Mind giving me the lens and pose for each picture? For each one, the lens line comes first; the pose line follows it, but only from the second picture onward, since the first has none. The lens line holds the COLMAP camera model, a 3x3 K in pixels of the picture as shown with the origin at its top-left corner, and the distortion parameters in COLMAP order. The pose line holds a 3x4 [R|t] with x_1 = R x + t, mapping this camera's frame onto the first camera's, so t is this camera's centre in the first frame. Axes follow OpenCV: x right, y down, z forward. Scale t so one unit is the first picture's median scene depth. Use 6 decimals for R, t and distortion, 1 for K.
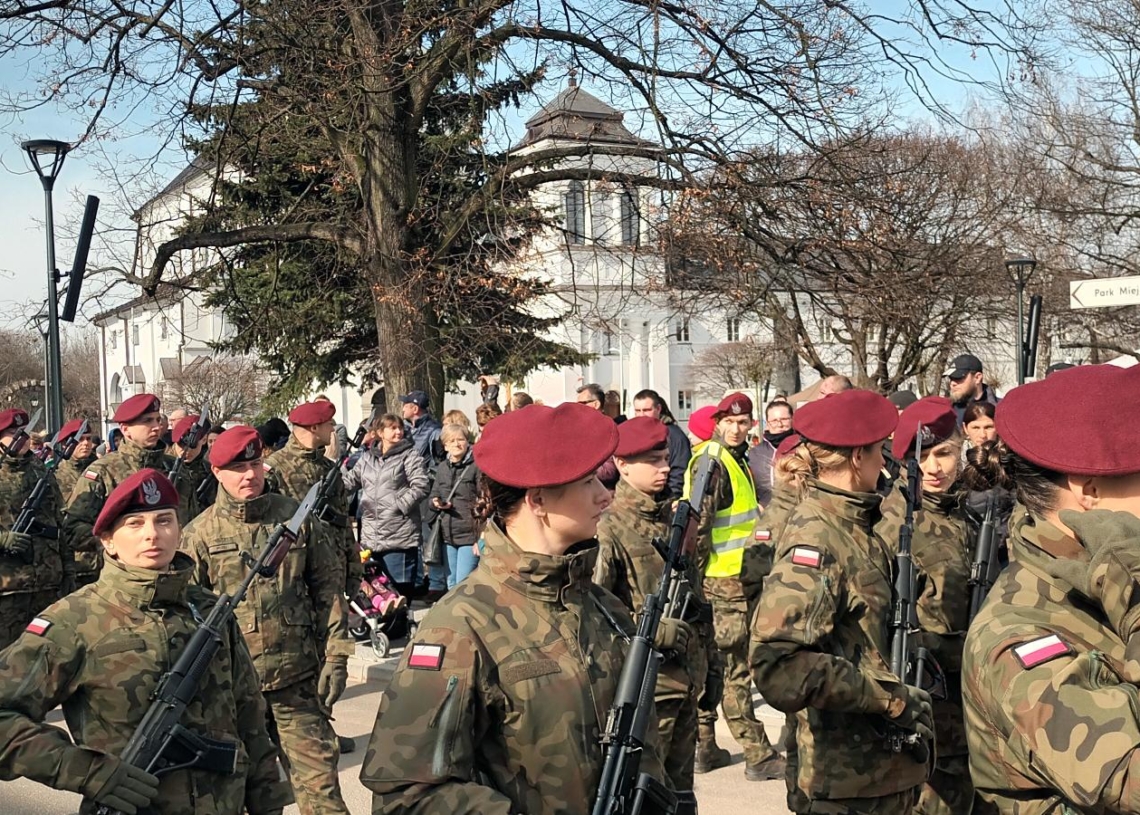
lens RADIAL K [[1330.2, 0, 574.9], [0, 1330.2, 408.2], [0, 0, 1]] dist [0.137999, -0.256575]
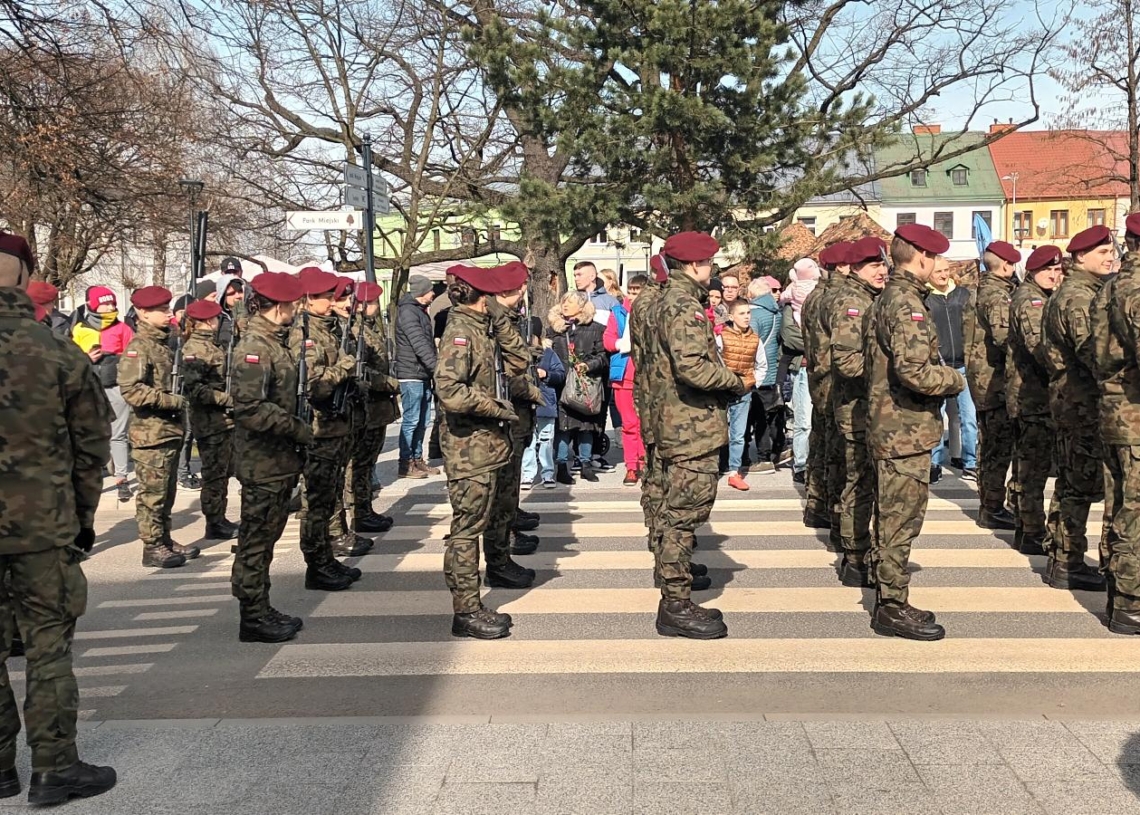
lens RADIAL K [[1330.2, 0, 574.9], [0, 1330.2, 408.2], [0, 0, 1]] dist [0.137999, -0.256575]
pose [[0.787935, -0.029513, 0.615050, -0.617467], [-0.014071, 0.997727, 0.065902, 0.043074], [-0.615597, -0.060581, 0.785729, -0.774024]]
